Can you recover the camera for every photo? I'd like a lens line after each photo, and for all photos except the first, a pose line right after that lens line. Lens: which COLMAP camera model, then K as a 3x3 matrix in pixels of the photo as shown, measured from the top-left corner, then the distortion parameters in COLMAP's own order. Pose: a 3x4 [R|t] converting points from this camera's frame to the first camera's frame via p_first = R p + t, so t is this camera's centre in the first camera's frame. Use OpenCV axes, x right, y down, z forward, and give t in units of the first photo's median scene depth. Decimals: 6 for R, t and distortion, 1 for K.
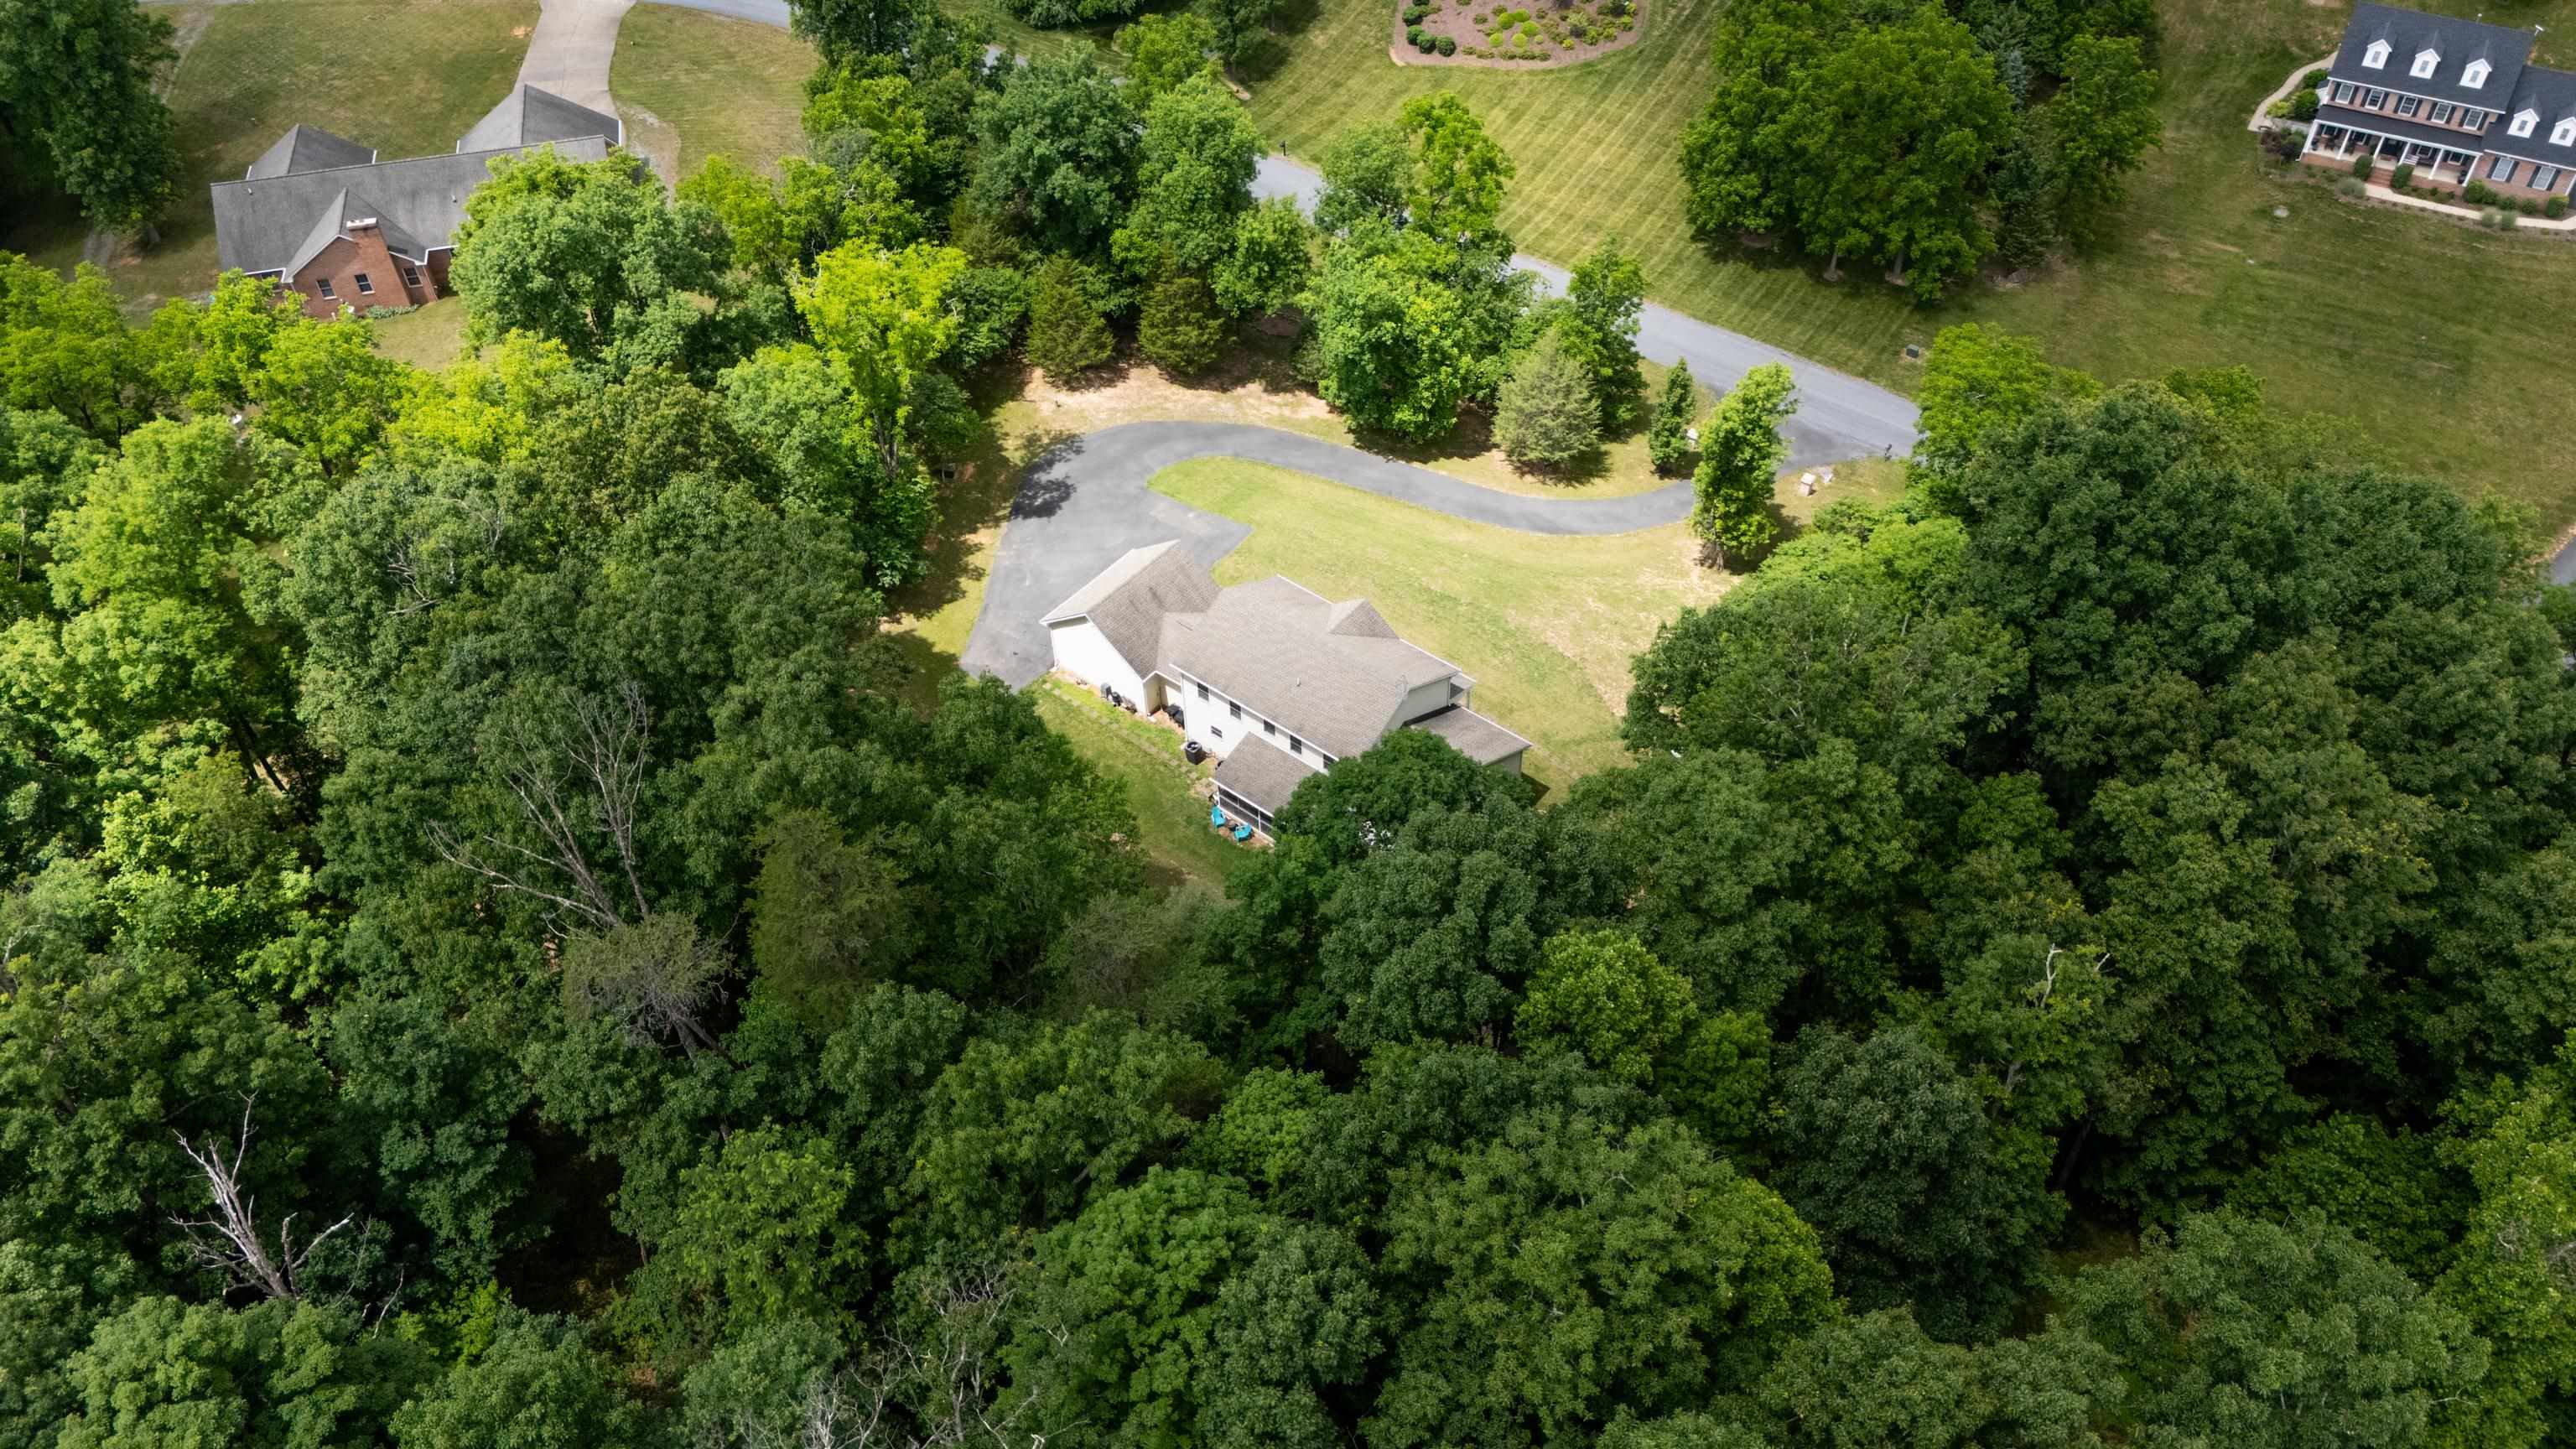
lens RADIAL K [[1886.6, 0, 1288.0], [0, 1886.6, 724.5], [0, 0, 1]] dist [0.083931, -0.077927]
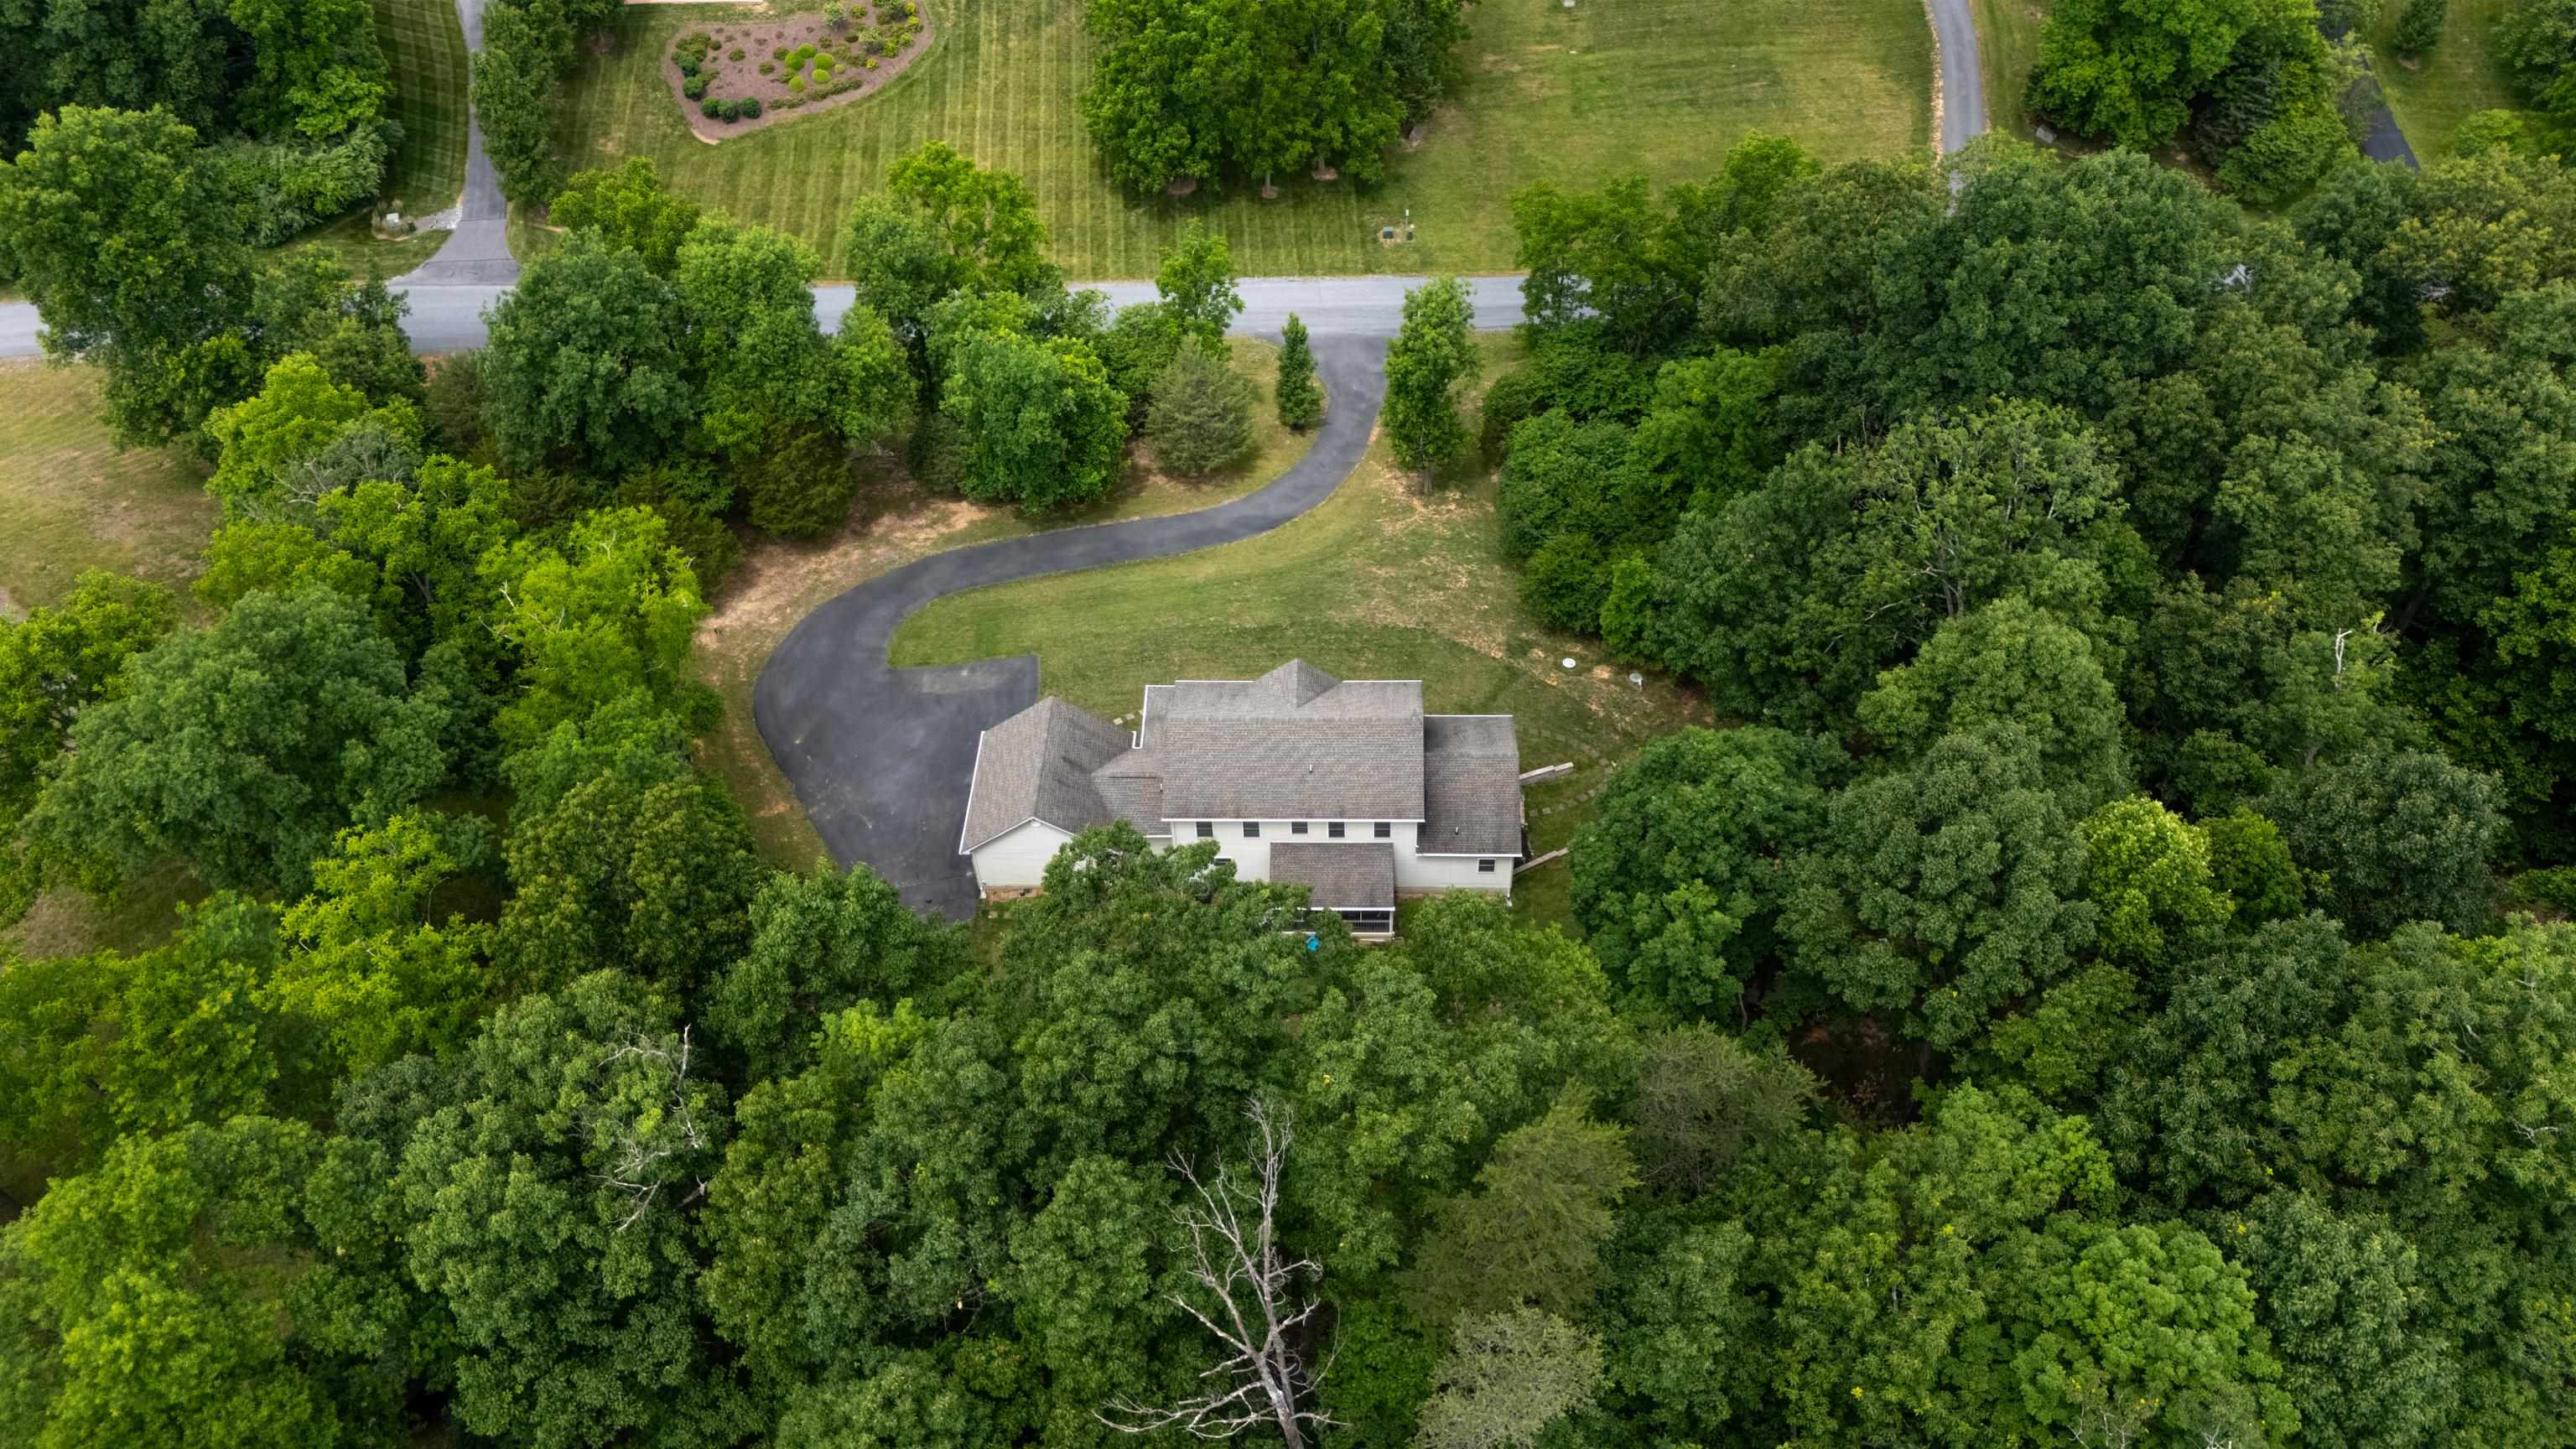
lens RADIAL K [[1886.6, 0, 1288.0], [0, 1886.6, 724.5], [0, 0, 1]] dist [0.083931, -0.077927]
pose [[0.805498, -0.451041, 0.384363, -0.222317], [0.442908, 0.889136, 0.115192, -0.097775], [-0.393707, 0.077450, 0.915967, 0.097417]]
